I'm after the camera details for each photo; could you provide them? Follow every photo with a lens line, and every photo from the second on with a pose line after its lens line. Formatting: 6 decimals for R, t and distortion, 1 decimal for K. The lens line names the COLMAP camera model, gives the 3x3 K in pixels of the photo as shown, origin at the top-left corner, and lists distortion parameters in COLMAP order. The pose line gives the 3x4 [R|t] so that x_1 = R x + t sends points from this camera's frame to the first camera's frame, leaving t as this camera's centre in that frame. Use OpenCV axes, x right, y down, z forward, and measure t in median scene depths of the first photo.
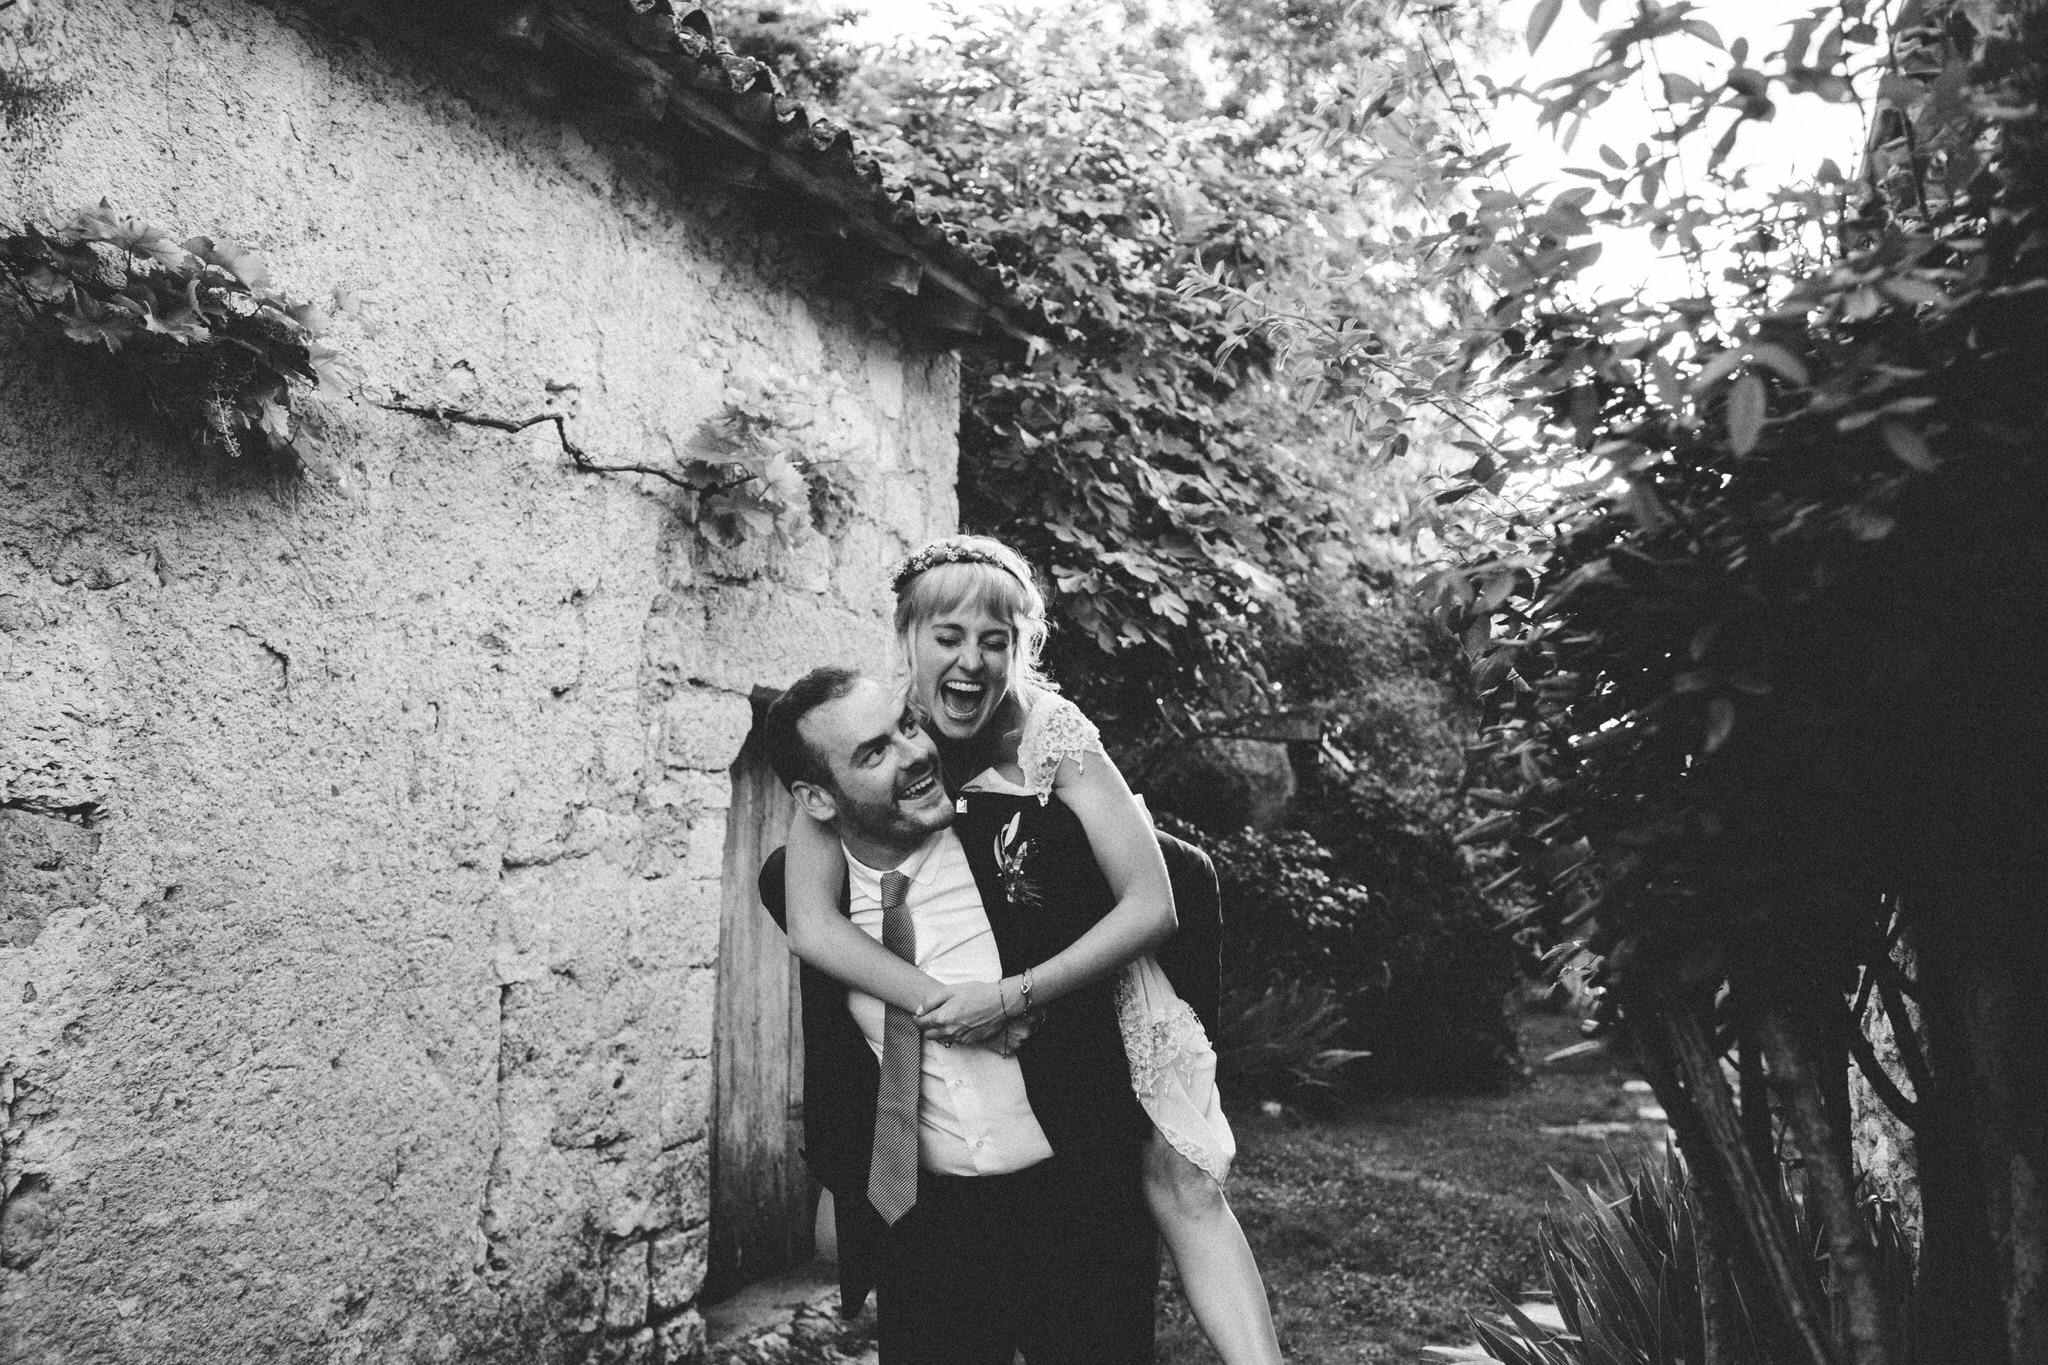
lens RADIAL K [[1977.2, 0, 1035.5], [0, 1977.2, 670.8], [0, 0, 1]] dist [-0.097791, 0.130613]
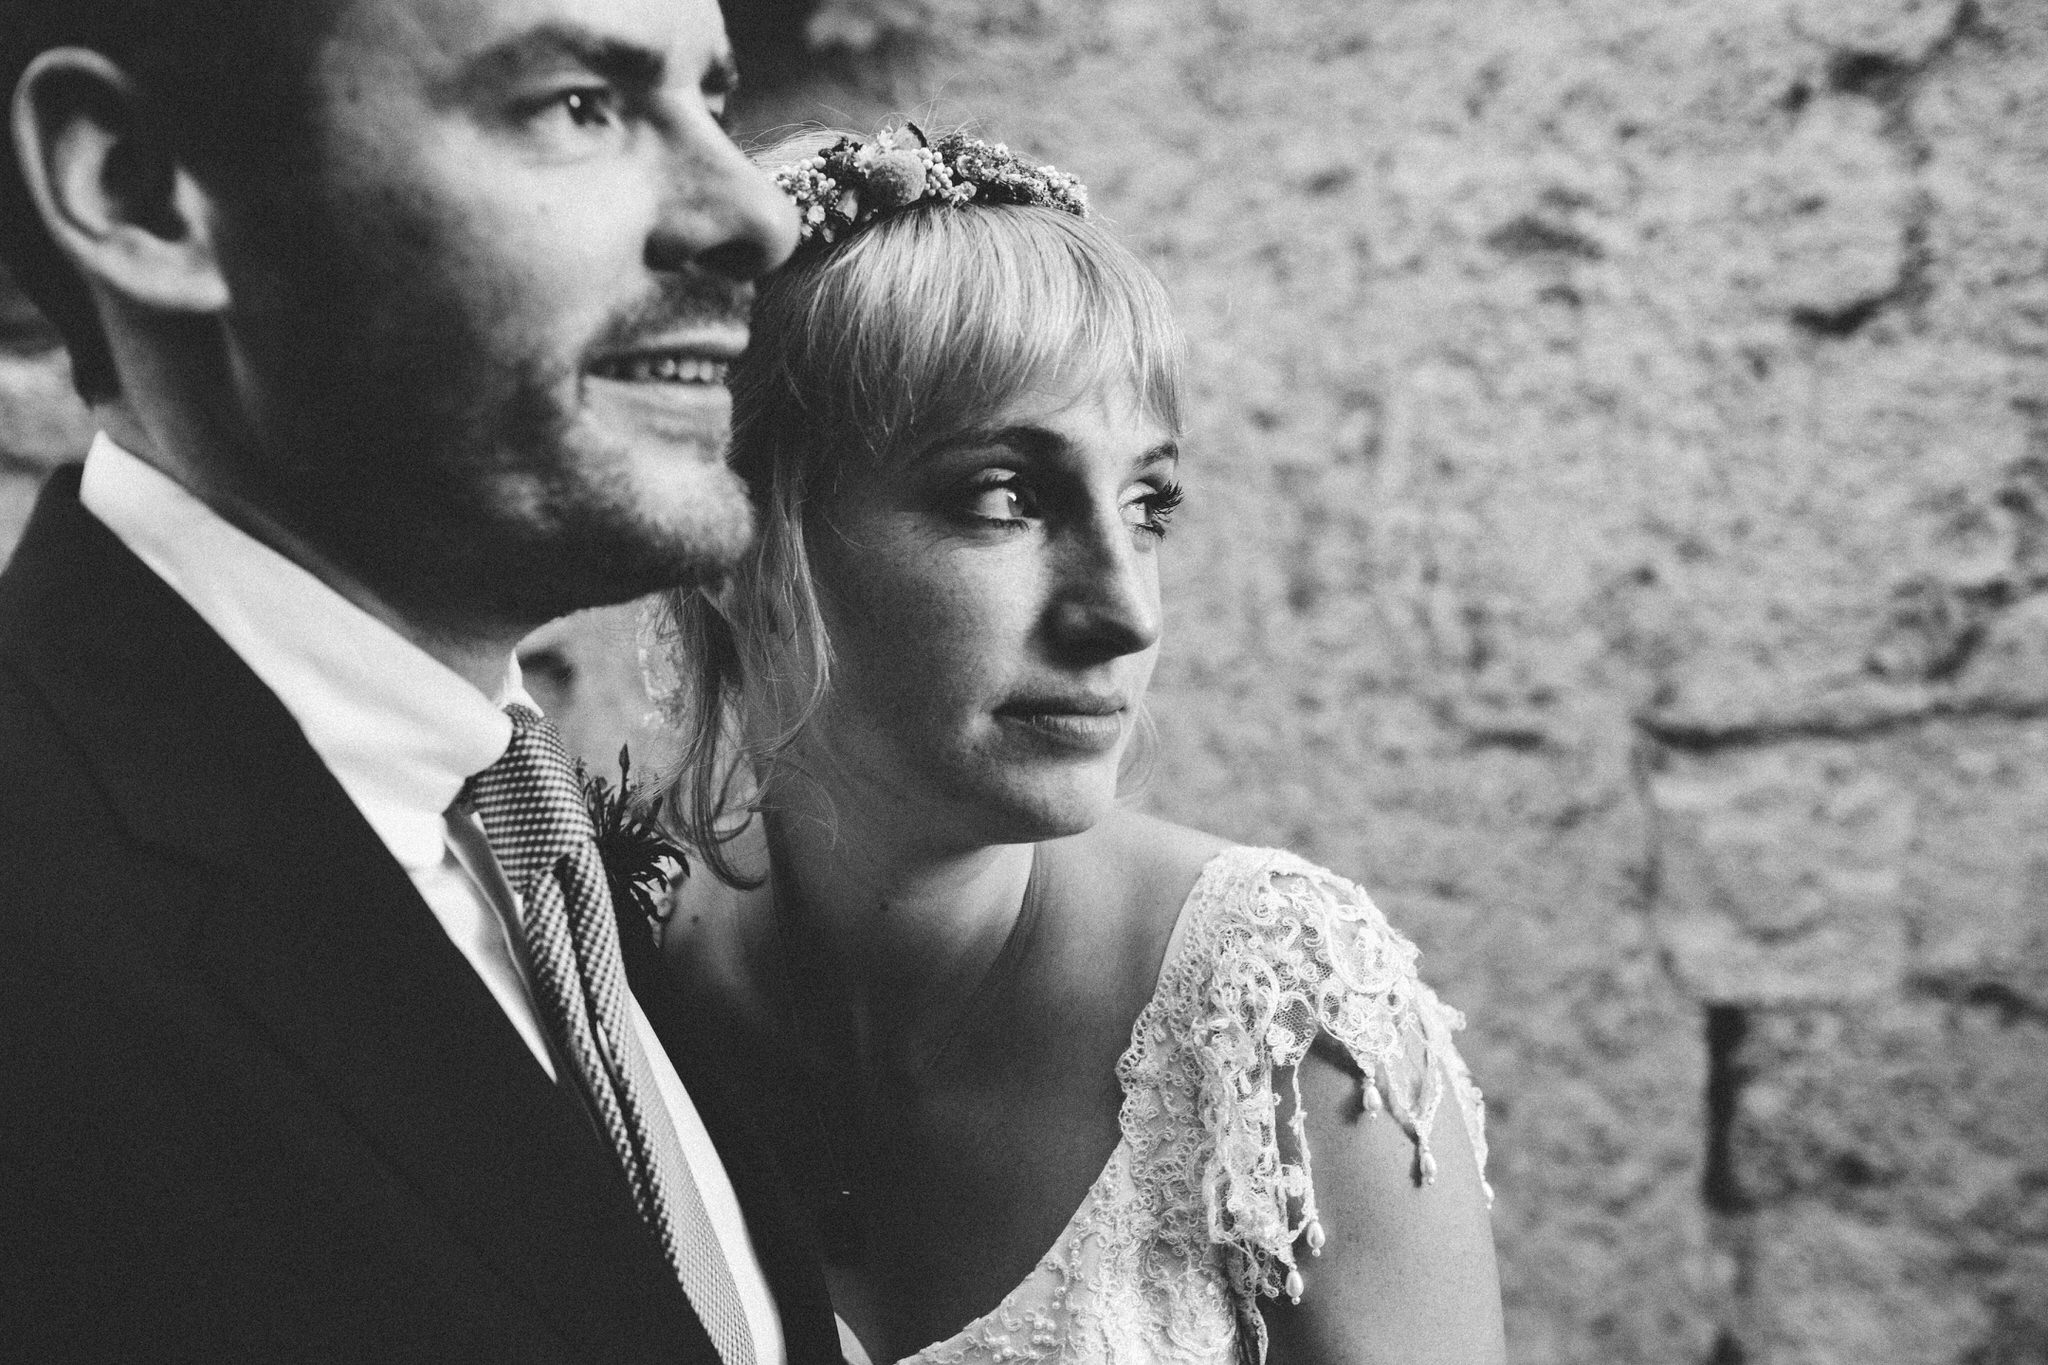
lens RADIAL K [[1977.2, 0, 1035.5], [0, 1977.2, 670.8], [0, 0, 1]] dist [-0.097791, 0.130613]
pose [[0.134788, 0.037853, -0.990151, 0.143179], [0.116463, 0.991739, 0.053768, 0.043022], [0.984006, -0.122563, 0.129266, 0.792231]]
